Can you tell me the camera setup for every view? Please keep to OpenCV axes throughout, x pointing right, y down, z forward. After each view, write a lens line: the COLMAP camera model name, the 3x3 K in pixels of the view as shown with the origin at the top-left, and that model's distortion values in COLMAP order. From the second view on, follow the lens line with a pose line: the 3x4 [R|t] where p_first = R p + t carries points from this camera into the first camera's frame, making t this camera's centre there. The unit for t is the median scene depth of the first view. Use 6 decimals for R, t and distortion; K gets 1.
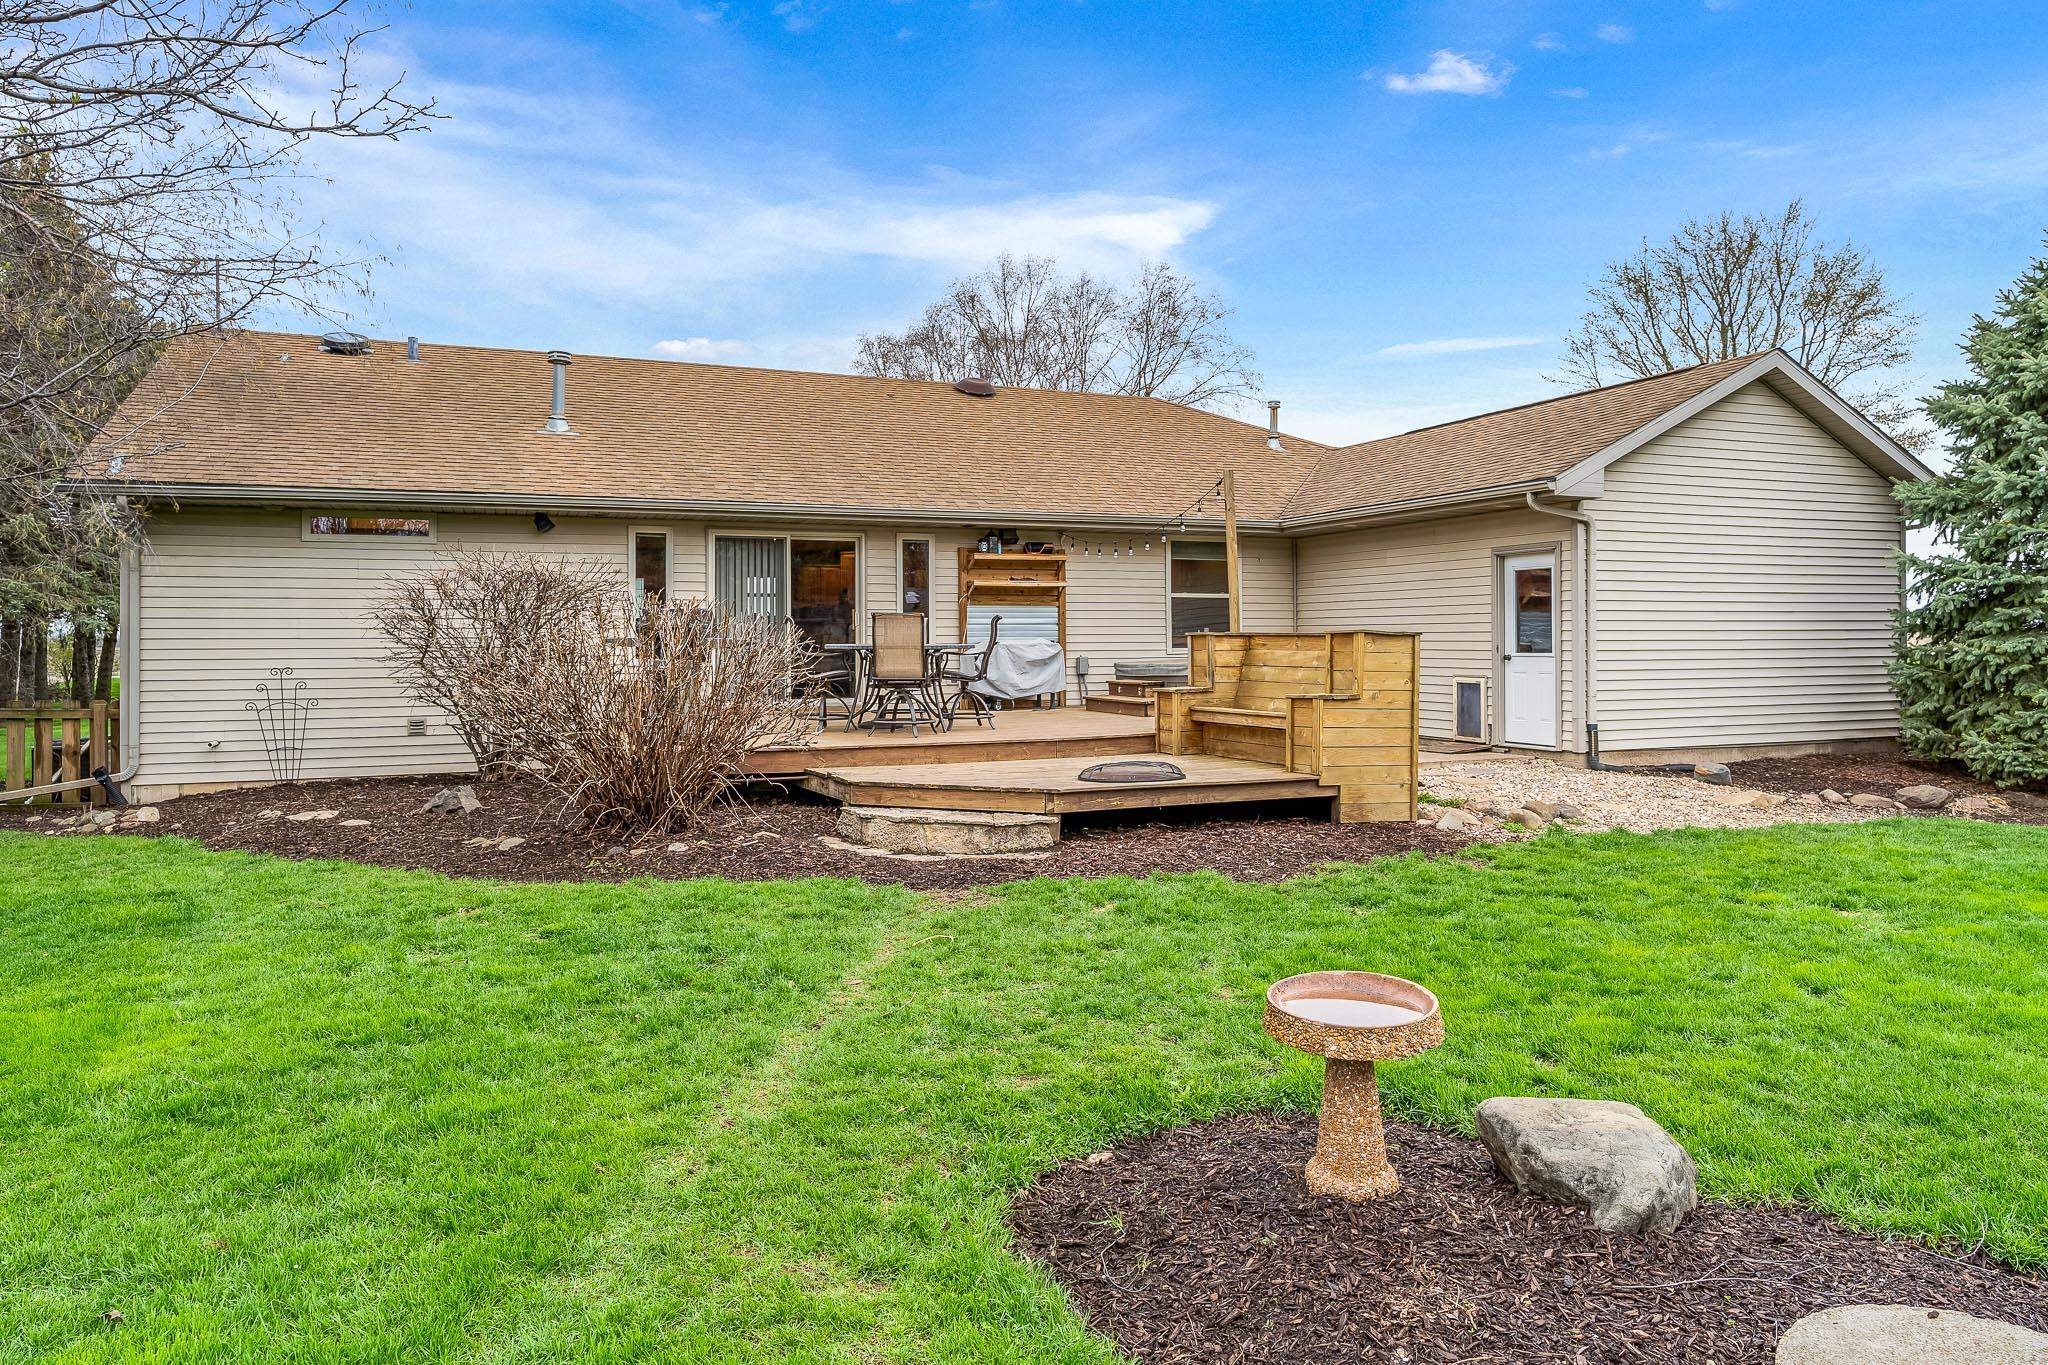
lens RADIAL K [[1402.1, 0, 1017.1], [0, 1402.1, 673.0], [0, 0, 1]] dist [-0.008899, 0.004758]
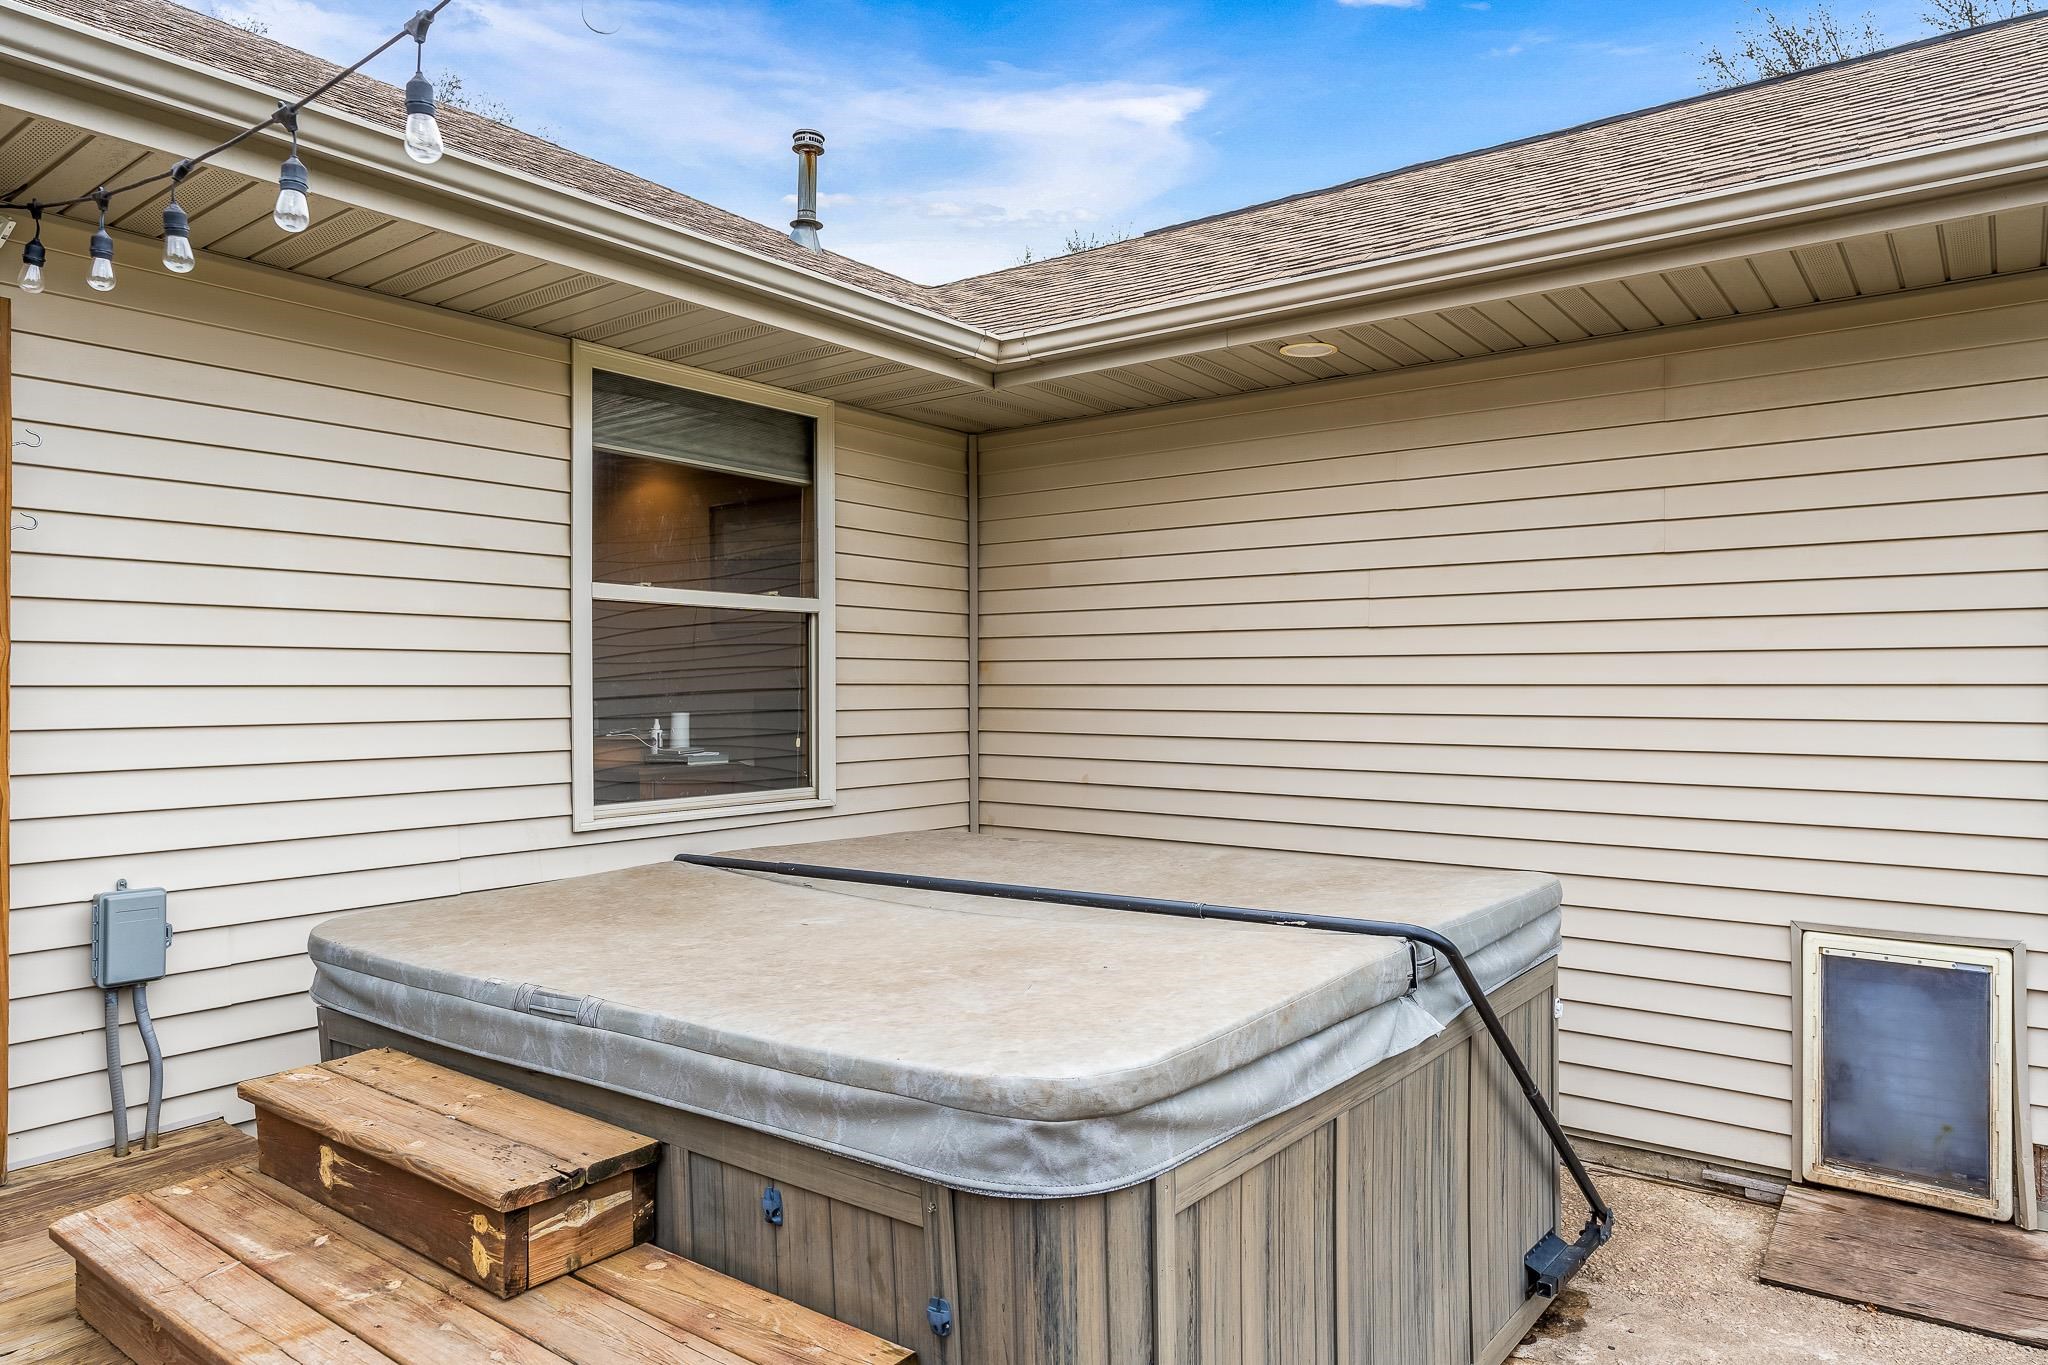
lens RADIAL K [[1288.5, 0, 1009.6], [0, 1288.5, 675.6], [0, 0, 1]] dist [0.002540, 0.000043]
pose [[0.869228, 0.008103, 0.494345, 0.066768], [0.007149, 0.999555, -0.028954, -0.036153], [-0.494360, 0.028702, 0.868783, 0.827273]]
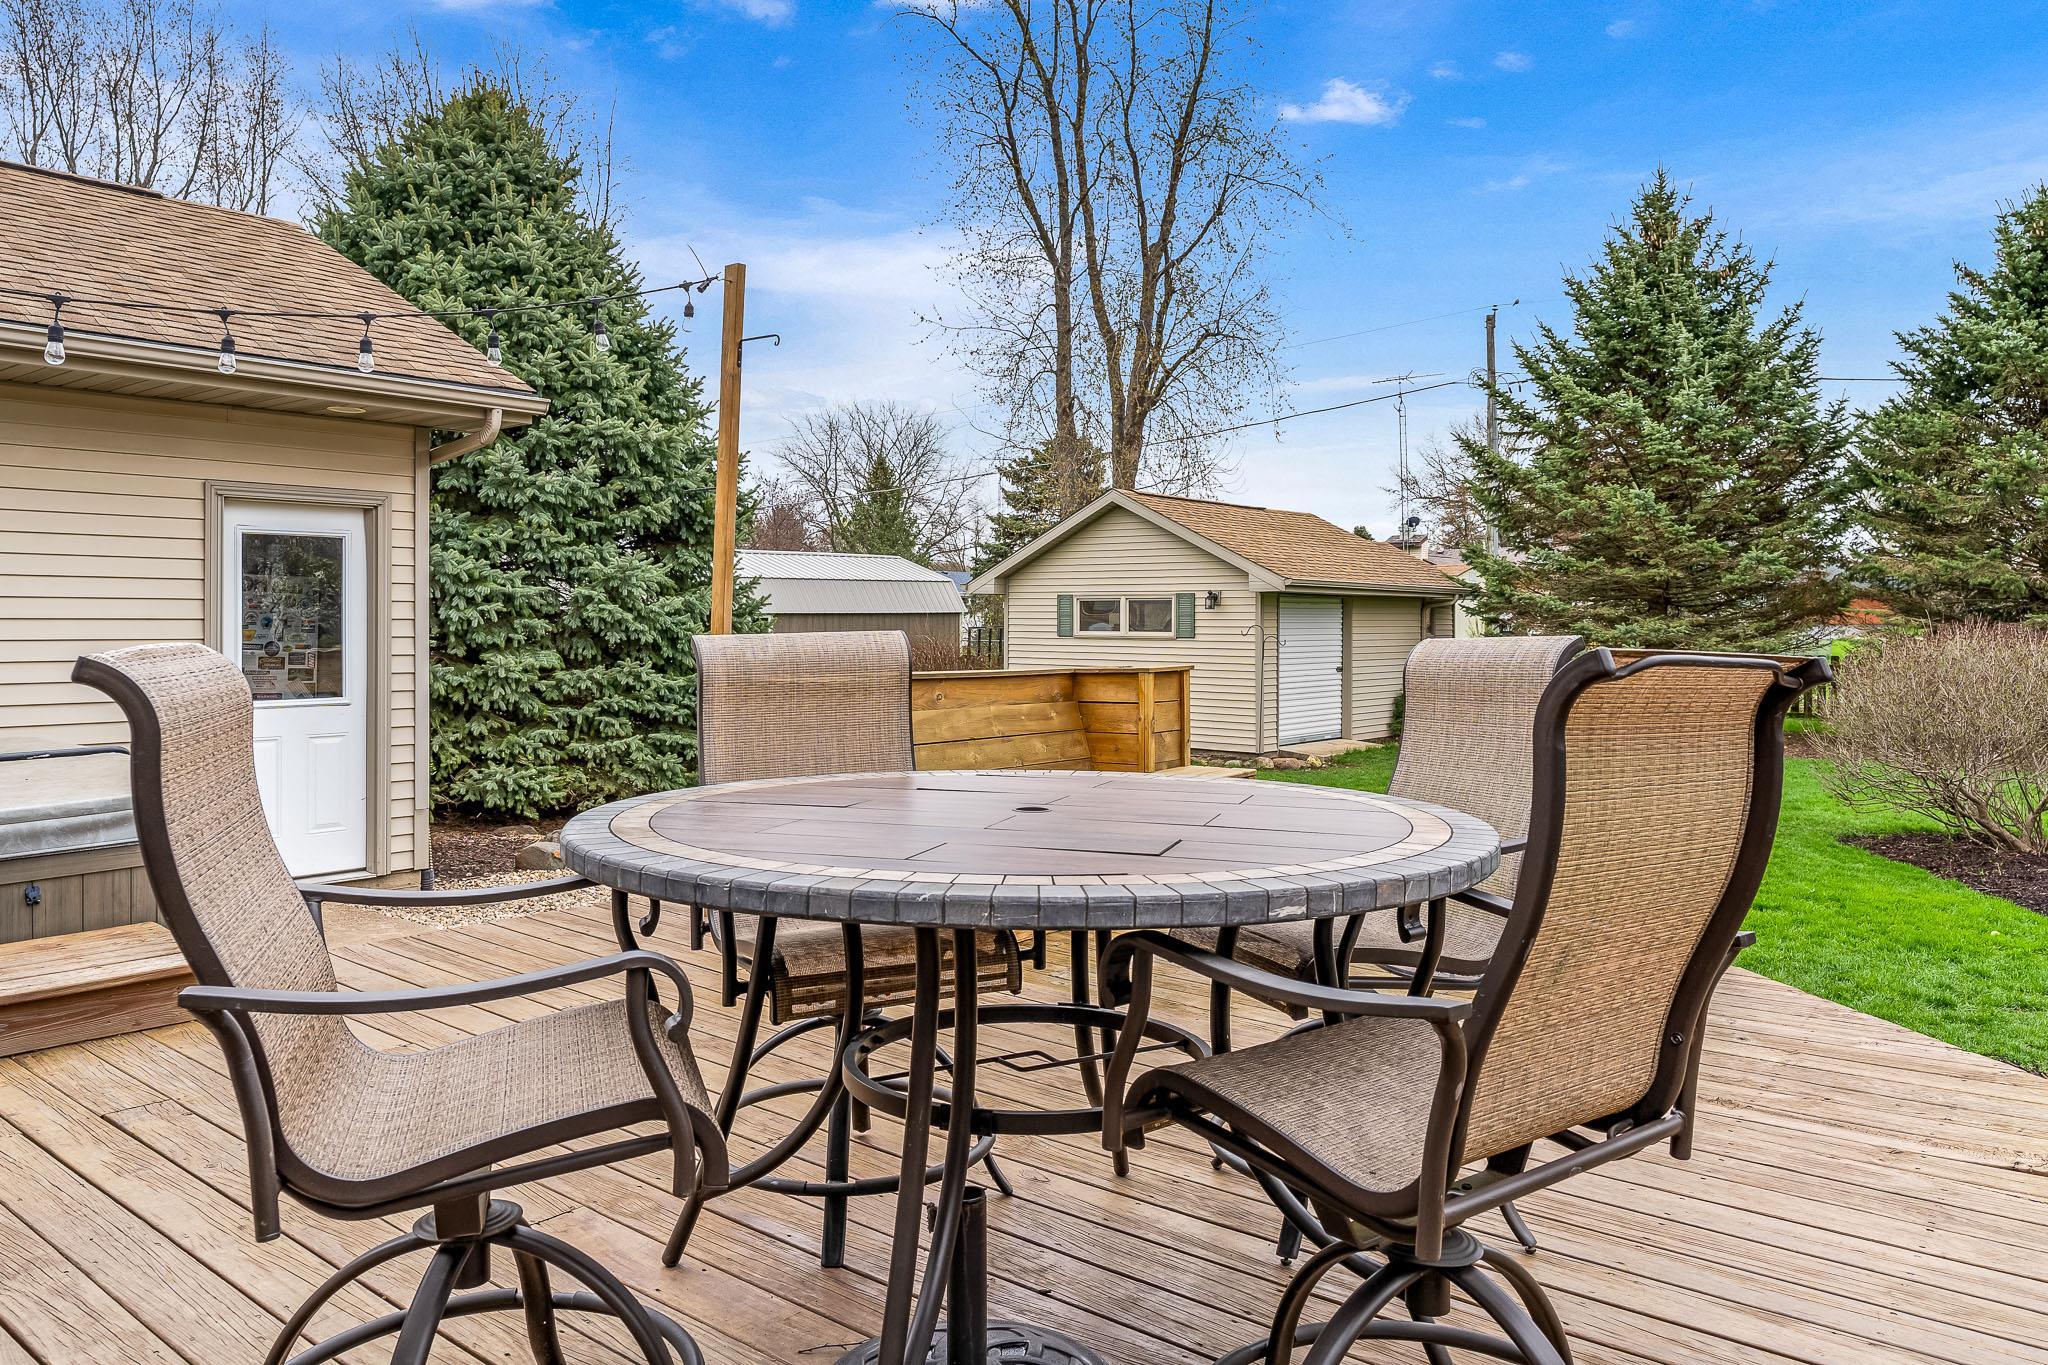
lens RADIAL K [[1402.1, 0, 1036.3], [0, 1402.1, 682.1], [0, 0, 1]] dist [-0.008899, 0.004758]
pose [[-0.474208, -0.041276, 0.879445, -0.191341], [0.012399, 0.998488, 0.053549, -0.039371], [-0.880325, 0.036298, -0.472980, 0.902082]]
